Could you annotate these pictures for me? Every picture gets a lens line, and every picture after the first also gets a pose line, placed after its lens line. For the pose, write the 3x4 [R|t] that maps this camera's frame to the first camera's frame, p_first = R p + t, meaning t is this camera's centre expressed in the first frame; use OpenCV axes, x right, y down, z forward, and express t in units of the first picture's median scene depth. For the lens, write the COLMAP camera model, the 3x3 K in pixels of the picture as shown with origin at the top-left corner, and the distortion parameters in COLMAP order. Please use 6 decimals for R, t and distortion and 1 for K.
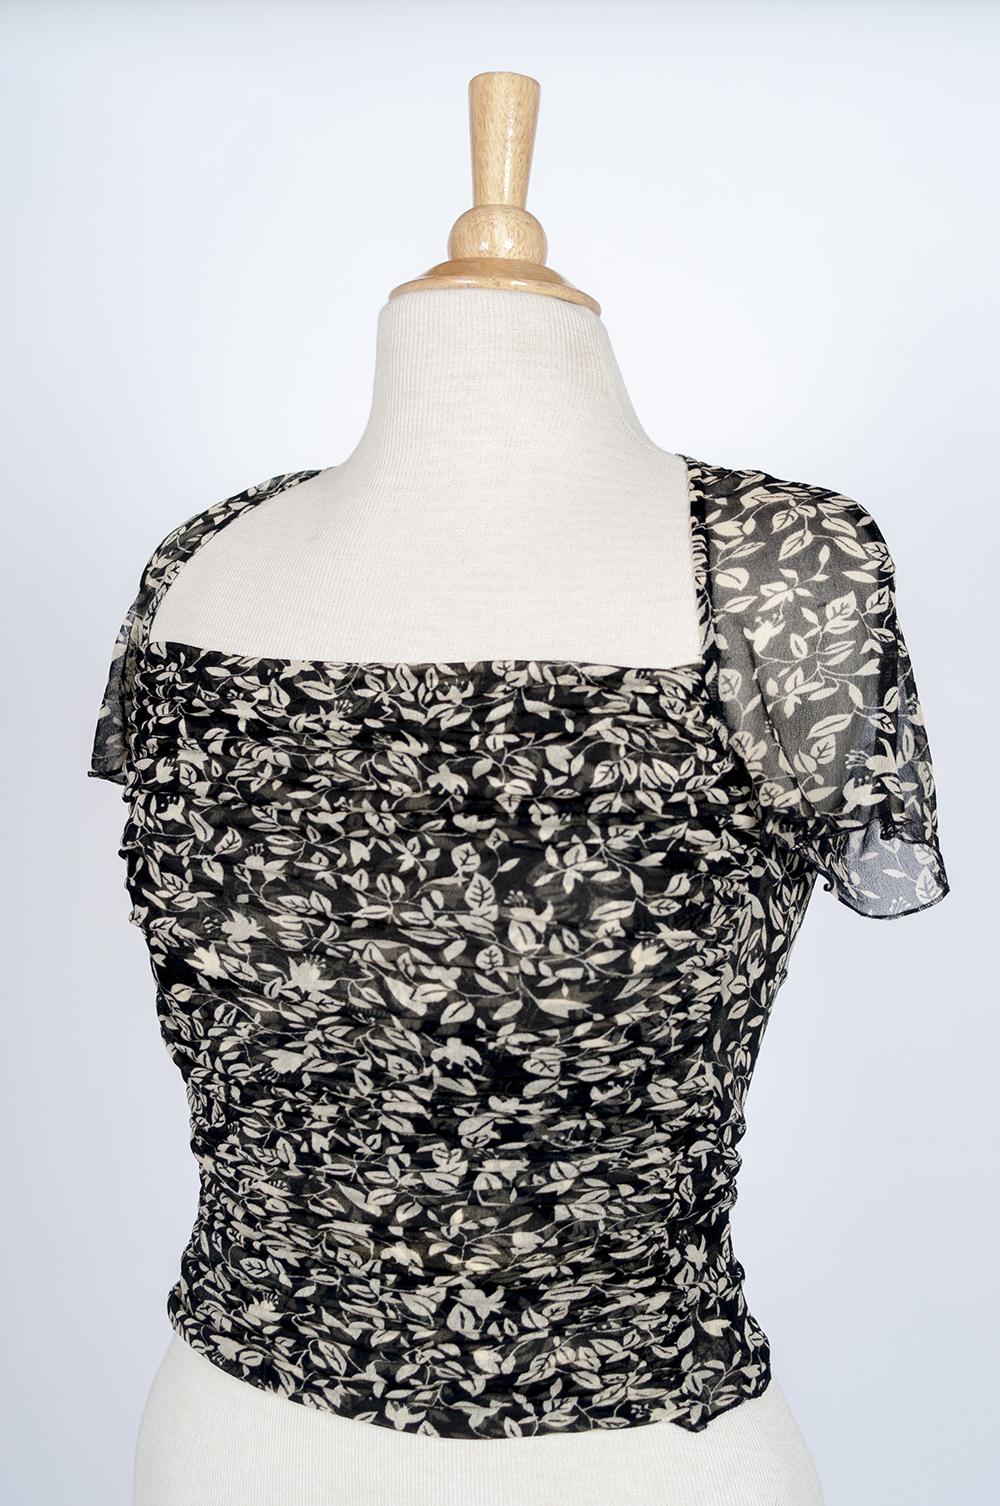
lens RADIAL K [[2497.2, 0, 499.2], [0, 2497.2, 749.5], [0, 0, 1]] dist [-0.124561, 0.000000]
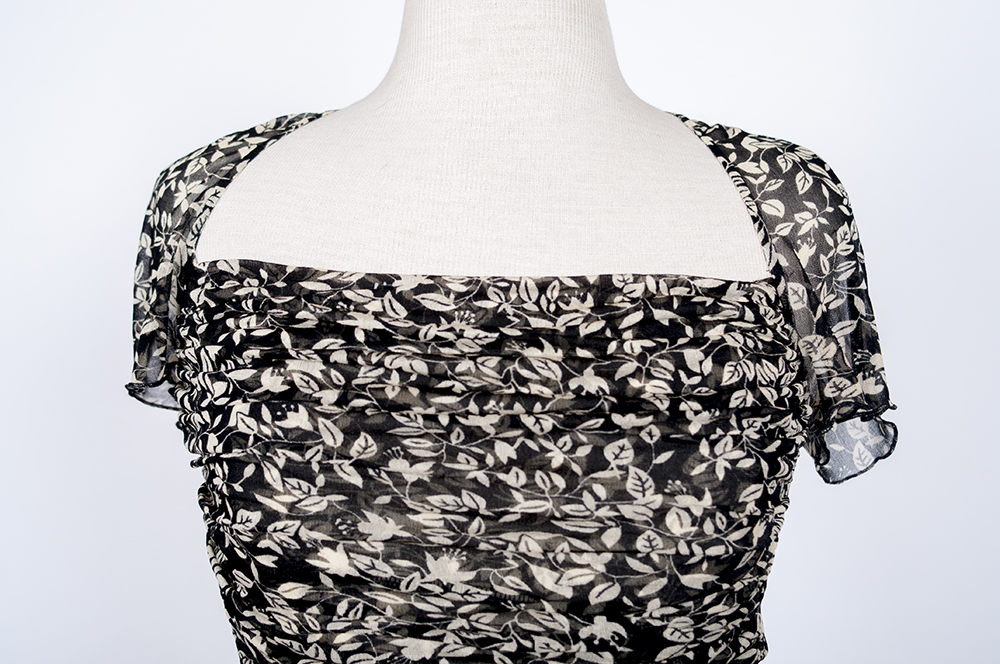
lens RADIAL K [[1441.2, 0, 499.5], [0, 1441.2, 337.3], [0, 0, 1]] dist [-0.139319, 0.000000]
pose [[0.906445, -0.011725, 0.422161, -0.315092], [0.018227, 0.999769, -0.011368, -0.000942], [-0.421930, 0.017999, 0.906450, 0.430441]]
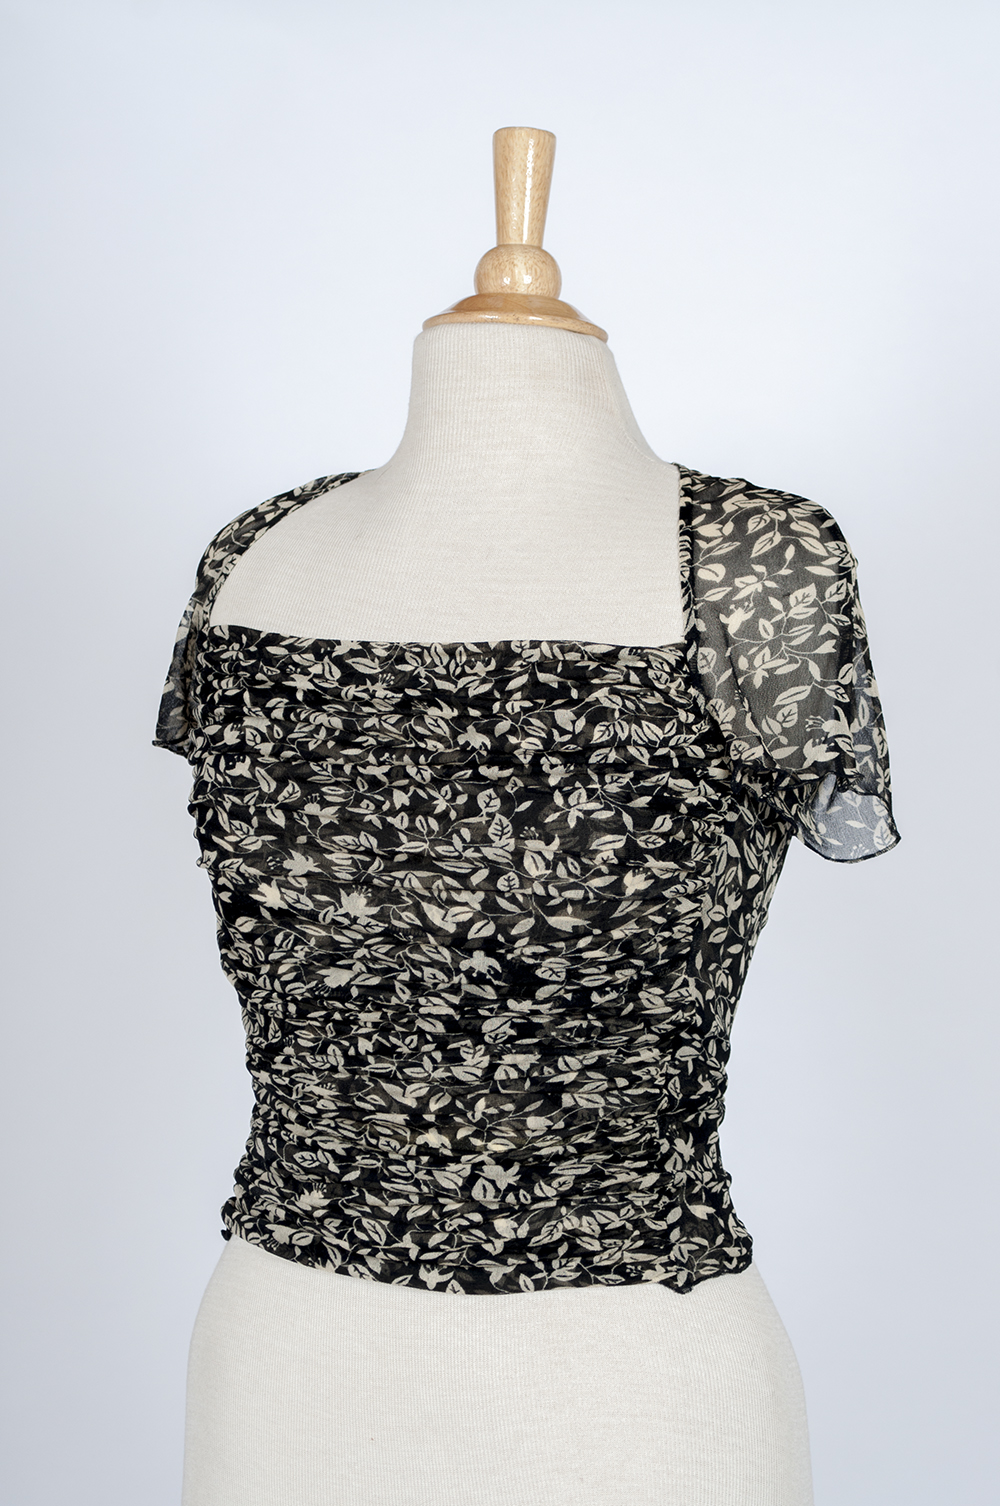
lens RADIAL K [[4331.3, 0, 500.0], [0, 4331.3, 750.4], [0, 0, 1]] dist [0.049640, 0.000000]
pose [[0.999949, 0.002610, -0.009772, 0.012279], [-0.002803, 0.999801, -0.019774, 0.058160], [0.009718, 0.019800, 0.999757, -1.077918]]
